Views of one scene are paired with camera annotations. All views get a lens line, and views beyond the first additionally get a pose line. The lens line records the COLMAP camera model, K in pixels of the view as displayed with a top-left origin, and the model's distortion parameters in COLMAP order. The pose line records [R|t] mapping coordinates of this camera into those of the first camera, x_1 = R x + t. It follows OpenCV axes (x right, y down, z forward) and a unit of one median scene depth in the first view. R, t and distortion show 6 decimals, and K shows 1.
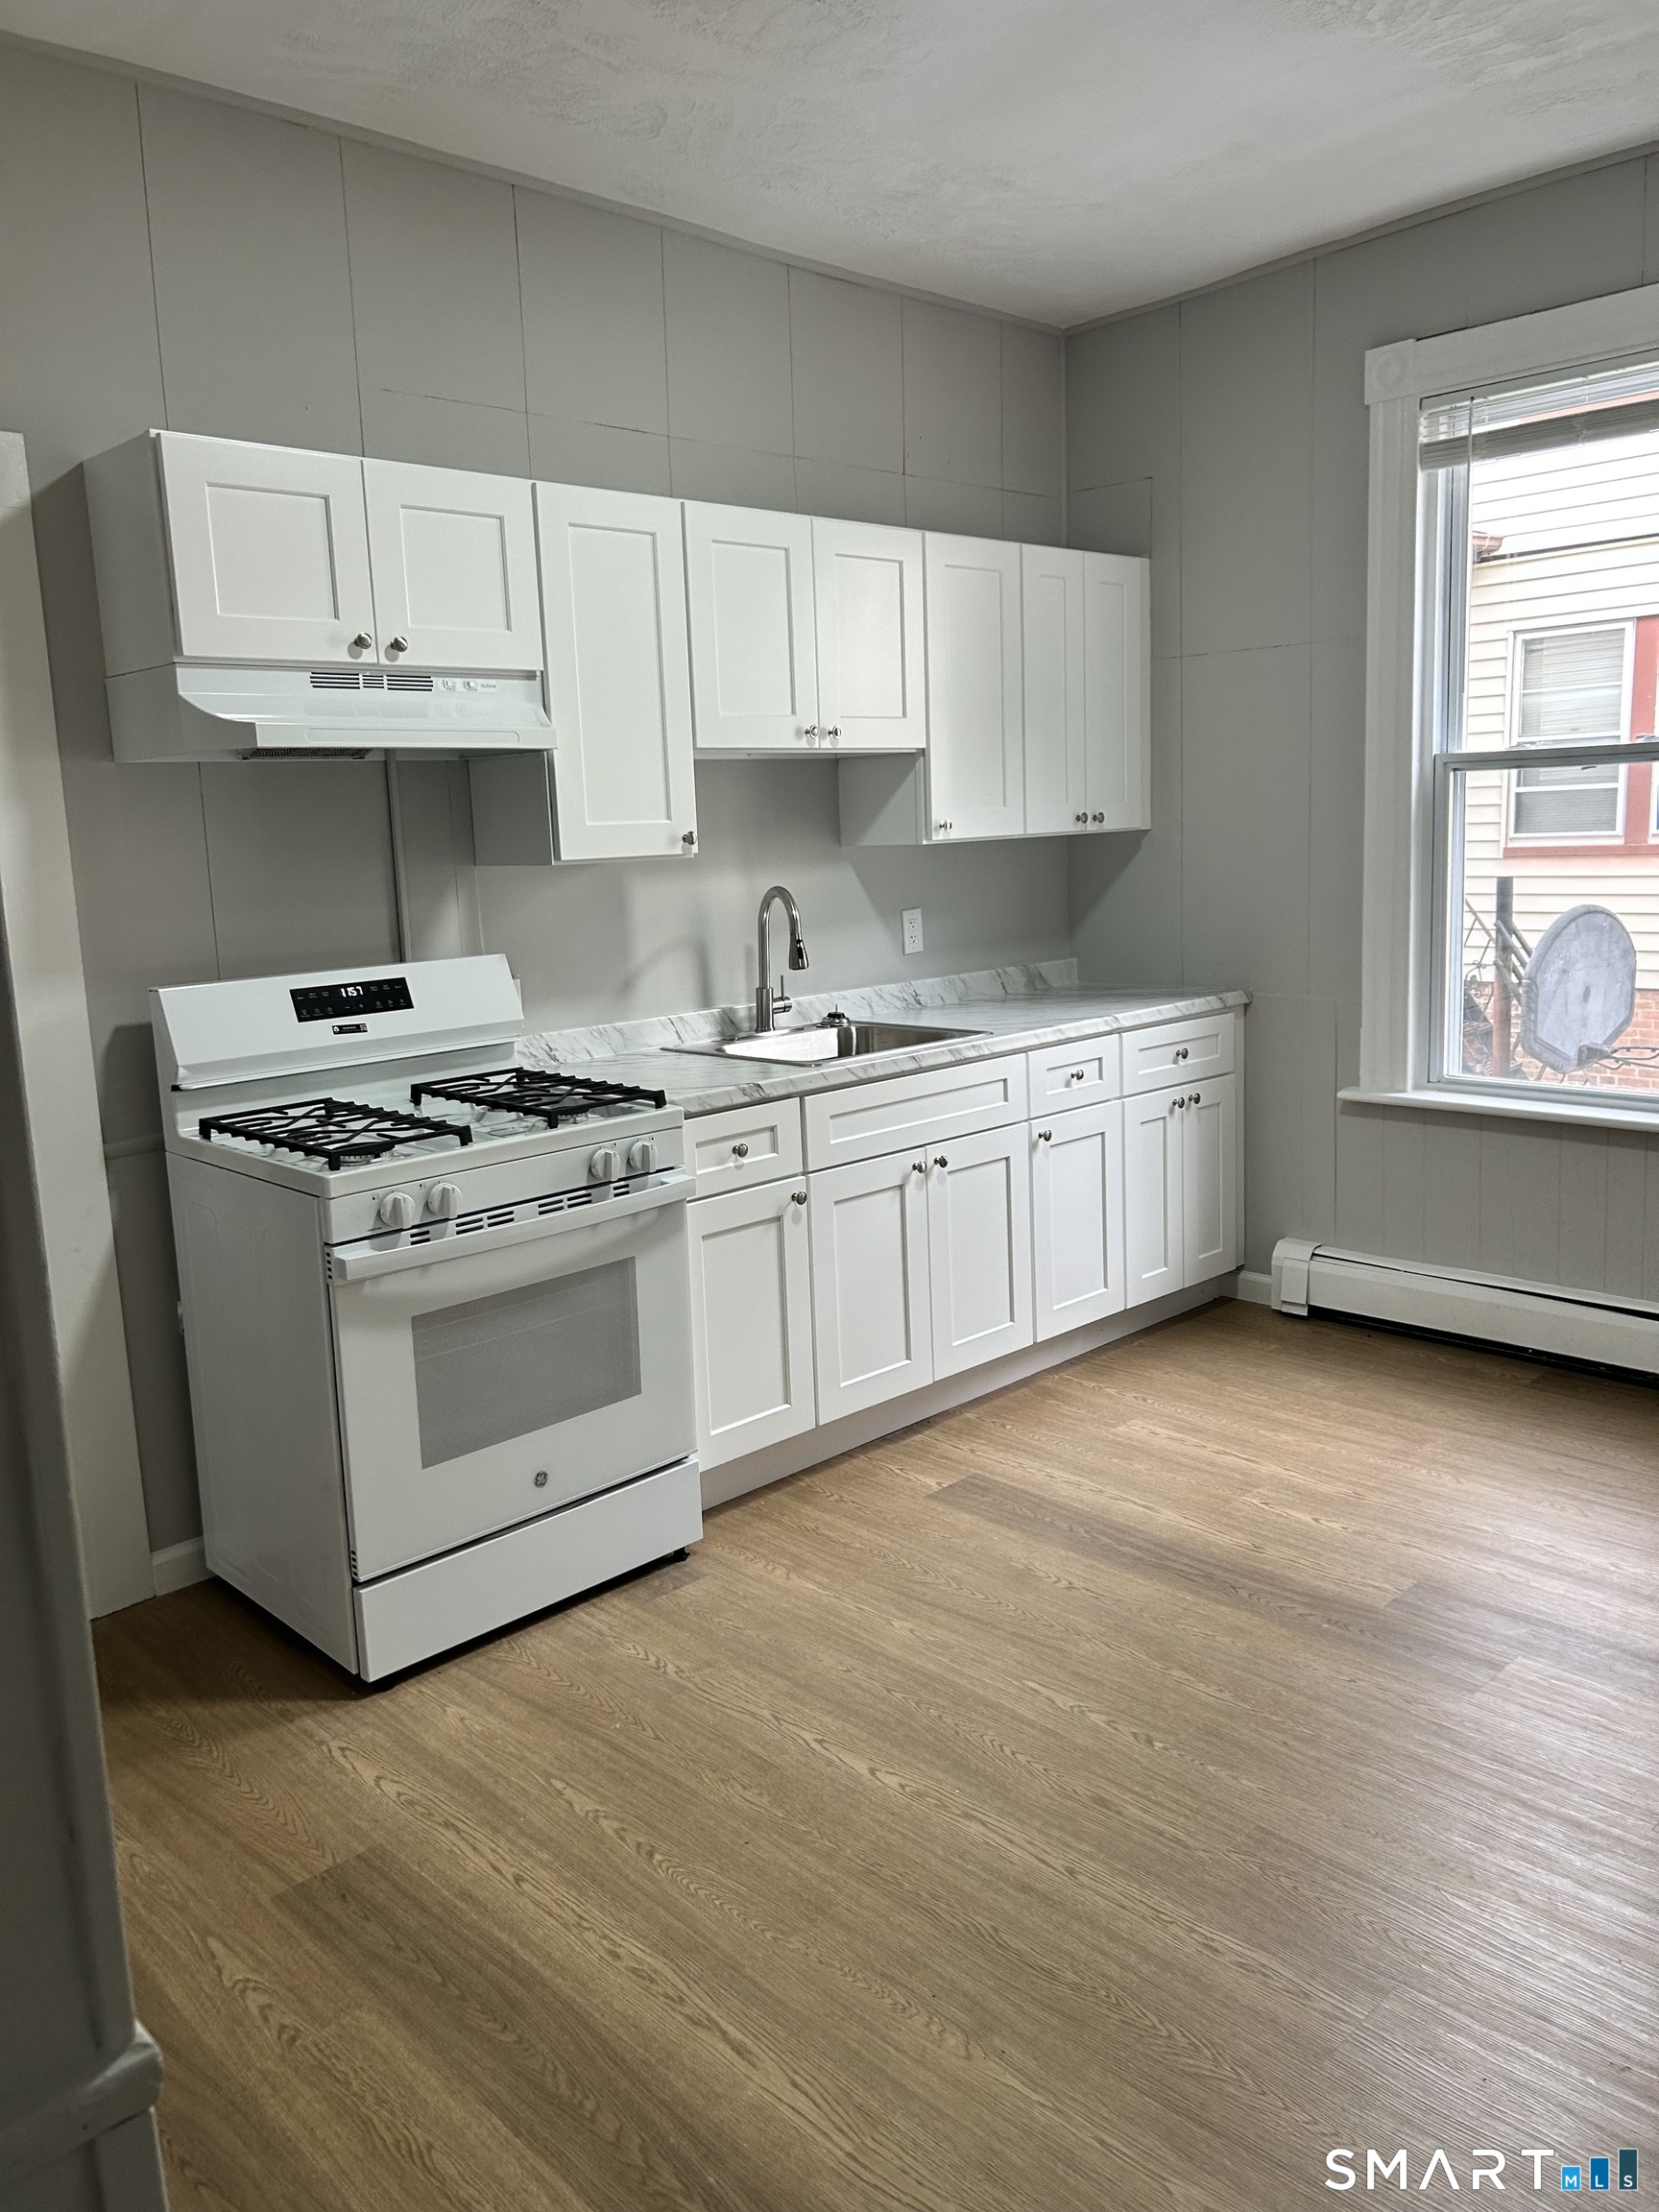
lens RADIAL K [[1682.4, 0, 830.8], [0, 1682.4, 1045.9], [0, 0, 1]] dist [0.136089, -0.001283]
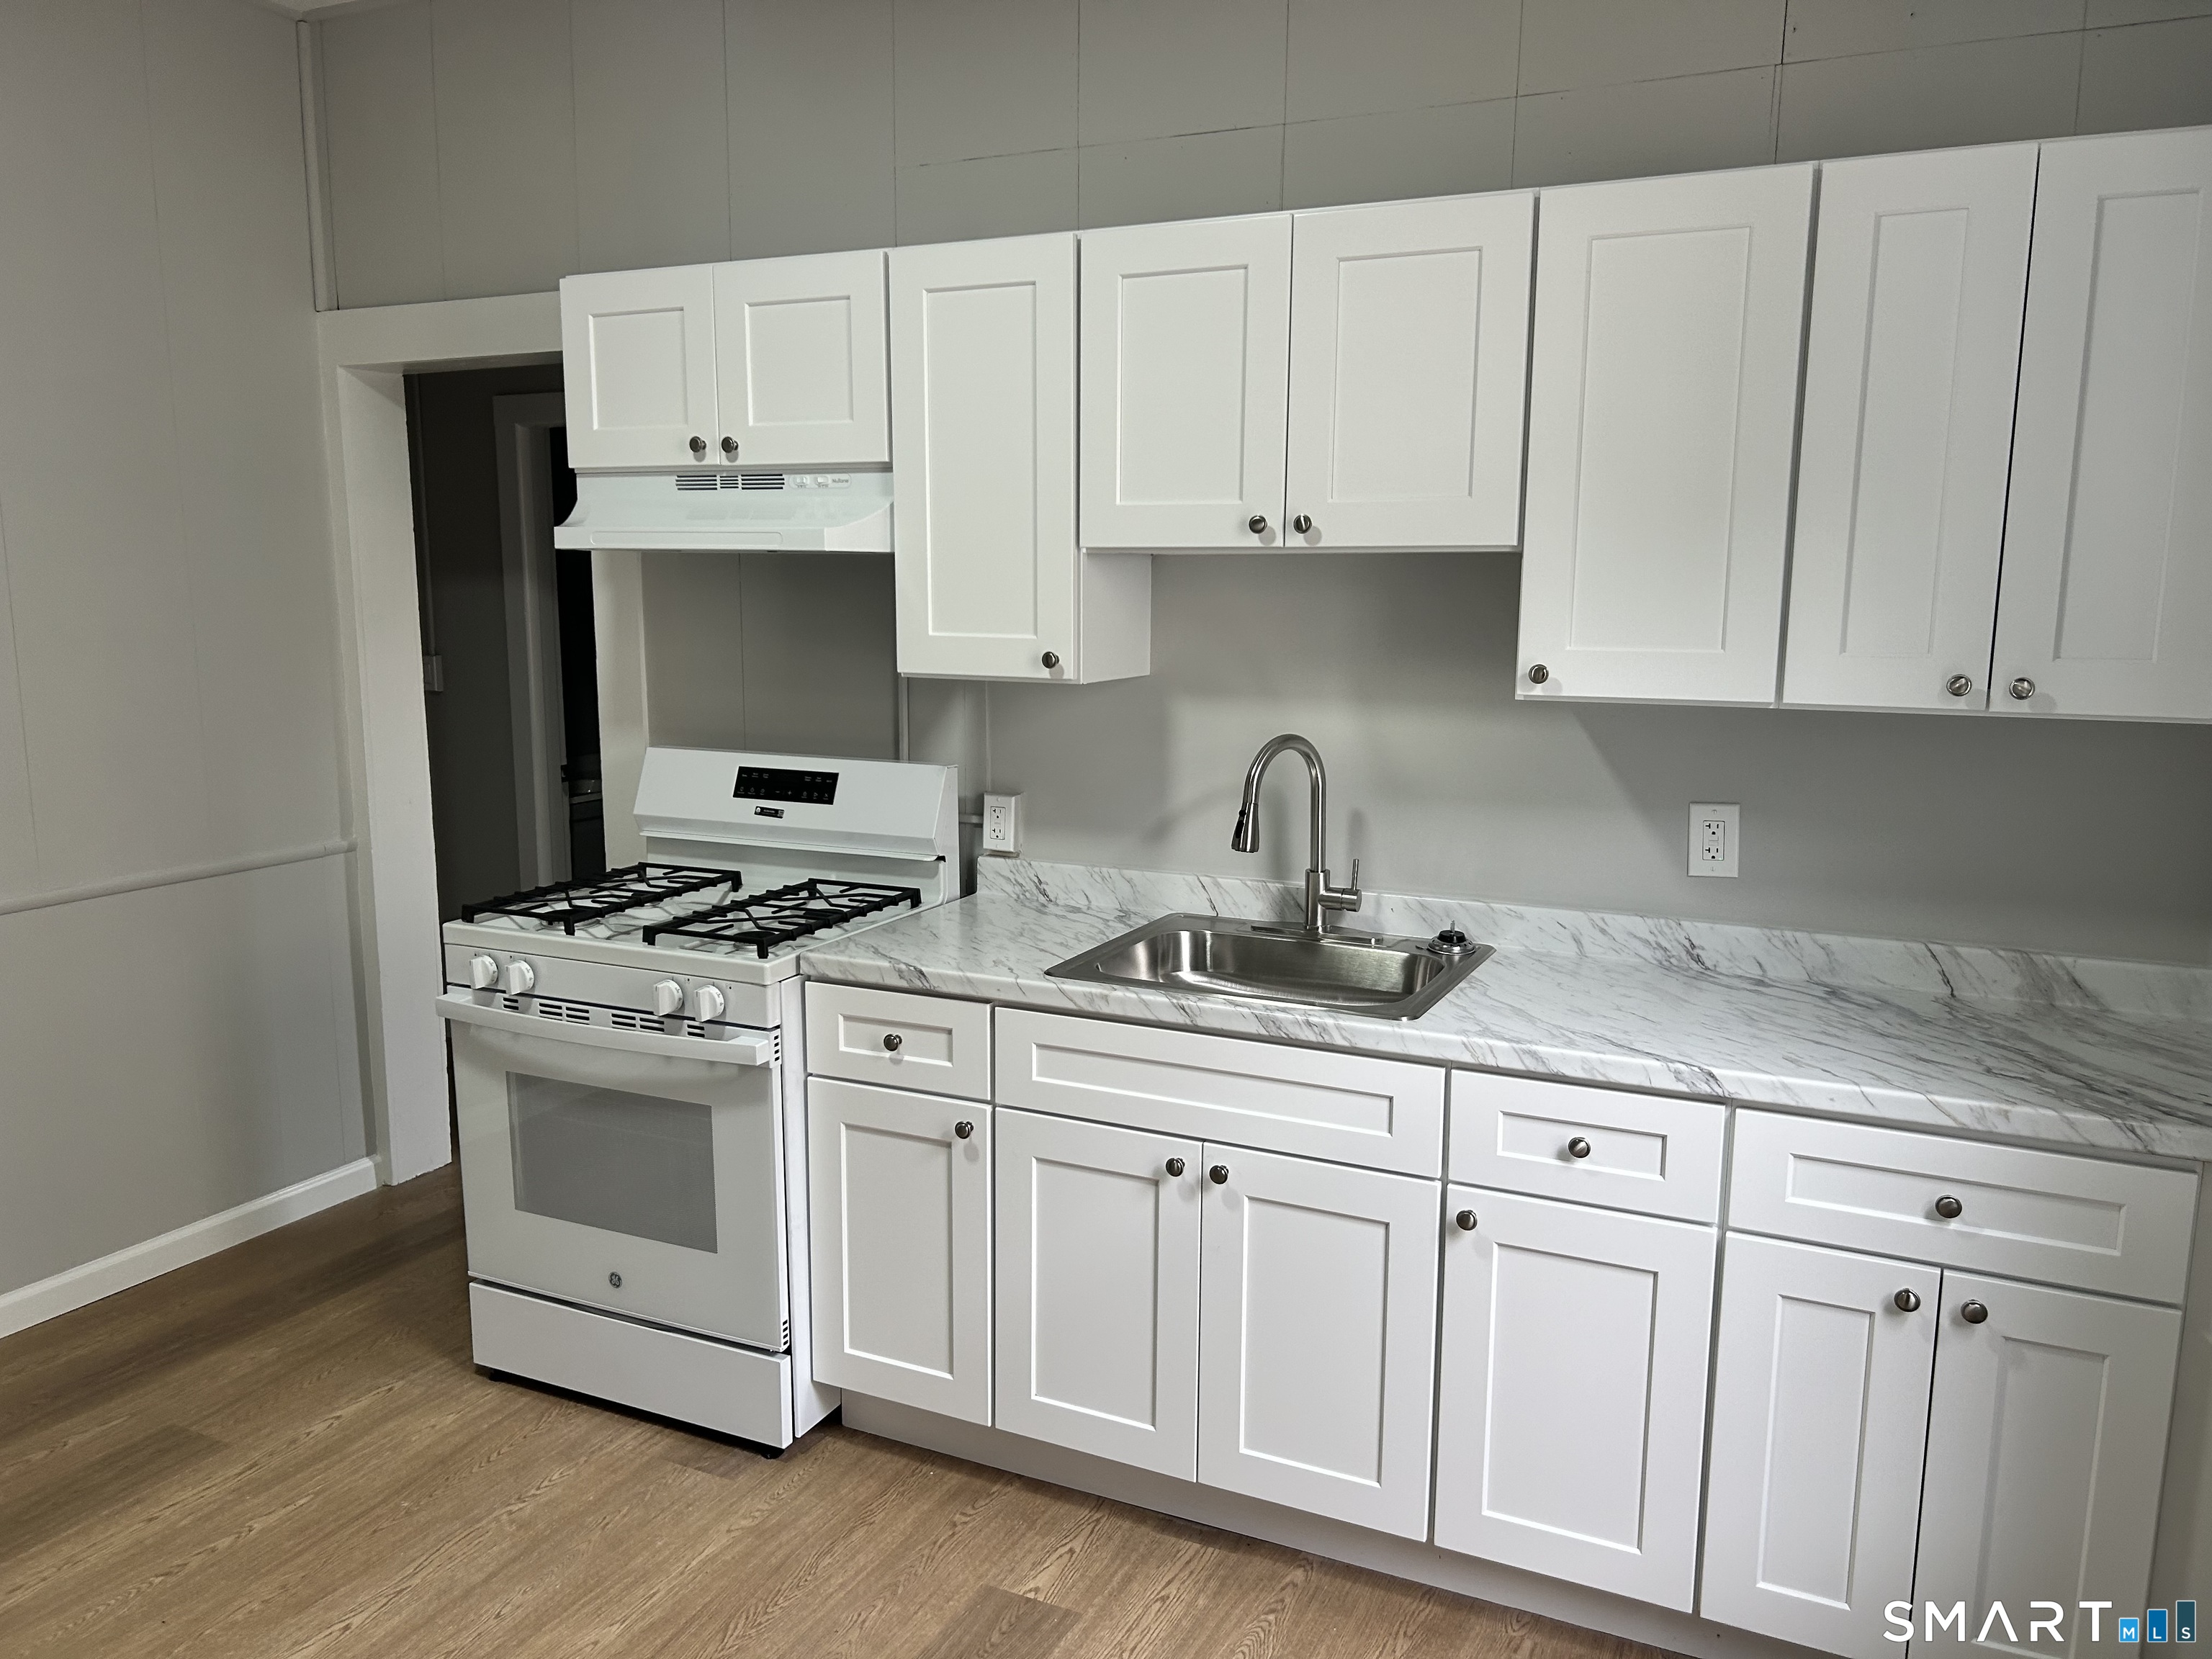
lens RADIAL K [[1693.4, 0, 1106.0], [0, 1693.4, 829.5], [0, 0, 1]] dist [0.106321, -0.122983]
pose [[0.332762, 0.186940, -0.924296, 0.739506], [-0.145010, 0.978640, 0.145725, -0.178384], [0.931795, 0.085540, 0.352762, 0.807822]]
